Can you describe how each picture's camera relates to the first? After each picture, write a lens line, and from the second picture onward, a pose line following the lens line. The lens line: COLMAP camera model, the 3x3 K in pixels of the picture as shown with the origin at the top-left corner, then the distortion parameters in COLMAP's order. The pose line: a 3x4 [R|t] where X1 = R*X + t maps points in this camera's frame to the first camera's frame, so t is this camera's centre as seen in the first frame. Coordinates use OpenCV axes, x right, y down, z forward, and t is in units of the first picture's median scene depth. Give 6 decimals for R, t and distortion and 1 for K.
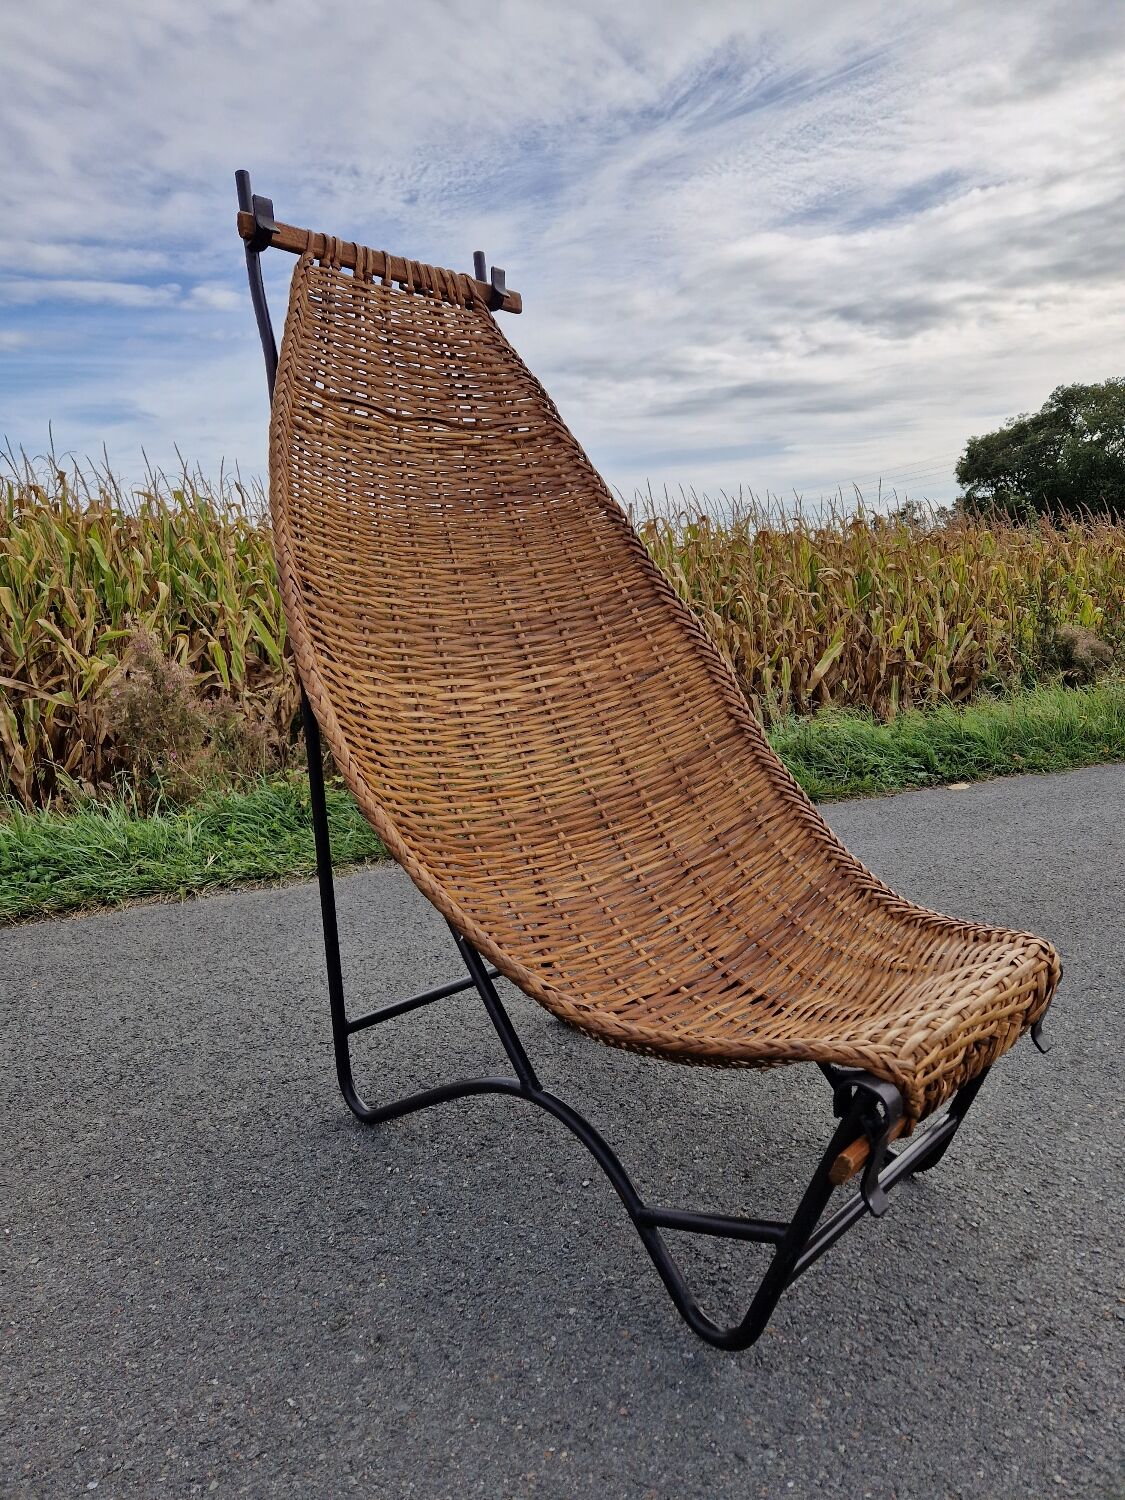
lens RADIAL K [[1025.9, 0, 563.3], [0, 1025.9, 739.8], [0, 0, 1]] dist [0.078936, -0.072616]
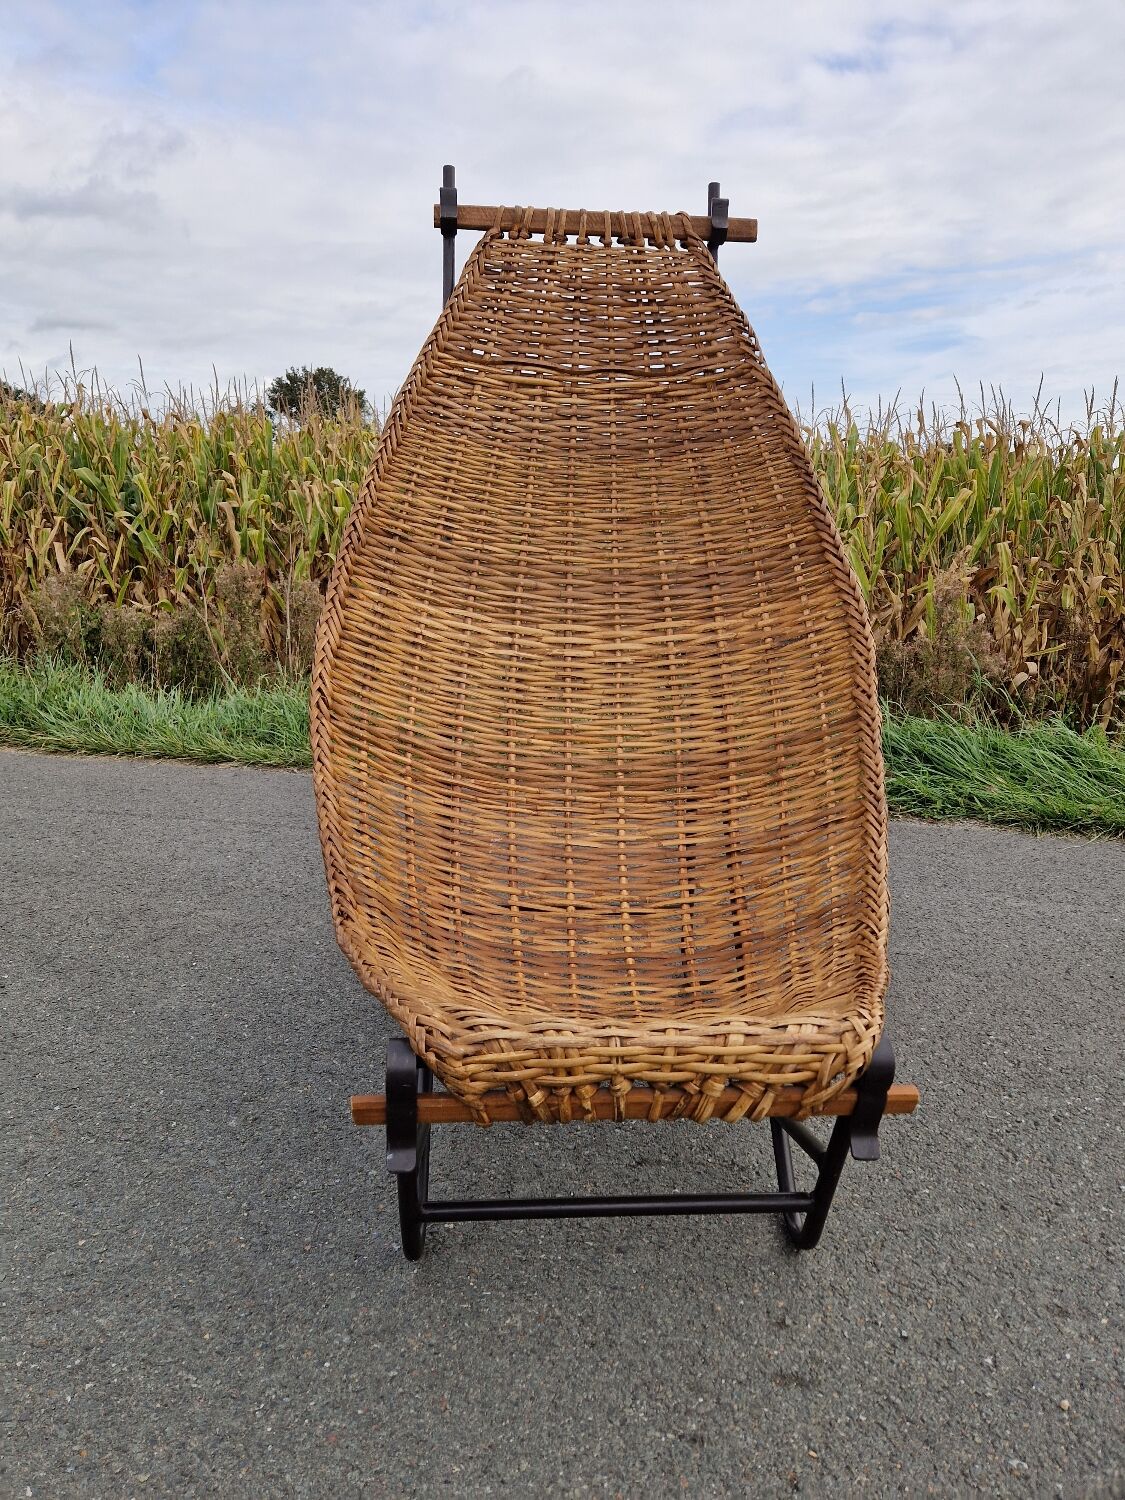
lens RADIAL K [[1025.9, 0, 563.3], [0, 1025.9, 739.8], [0, 0, 1]] dist [0.078936, -0.072616]
pose [[0.730668, 0.170852, -0.661010, 0.566310], [-0.121342, 0.985265, 0.120533, -0.063858], [0.671863, -0.007861, 0.740633, 0.195258]]
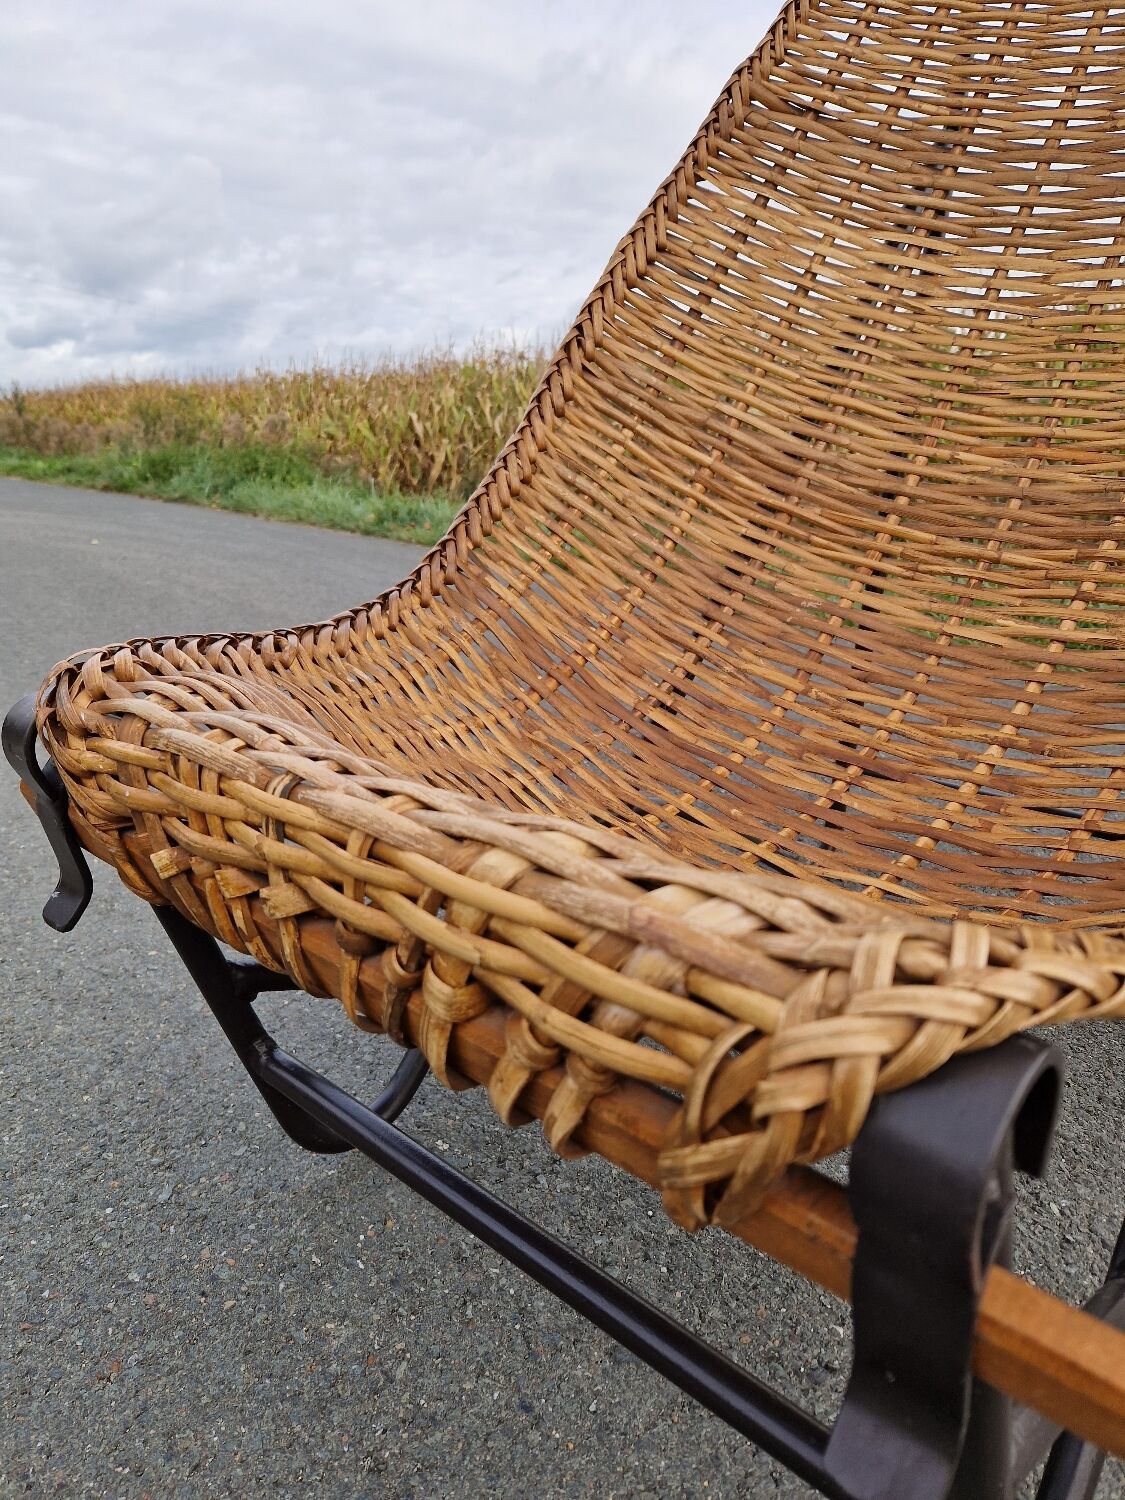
lens RADIAL K [[1025.9, 0, 563.3], [0, 1025.9, 739.8], [0, 0, 1]] dist [0.078936, -0.072616]
pose [[0.001856, 0.264633, -0.964347, 0.455573], [-0.161973, 0.951695, 0.260849, 0.085437], [0.986793, 0.155714, 0.044630, 0.677642]]
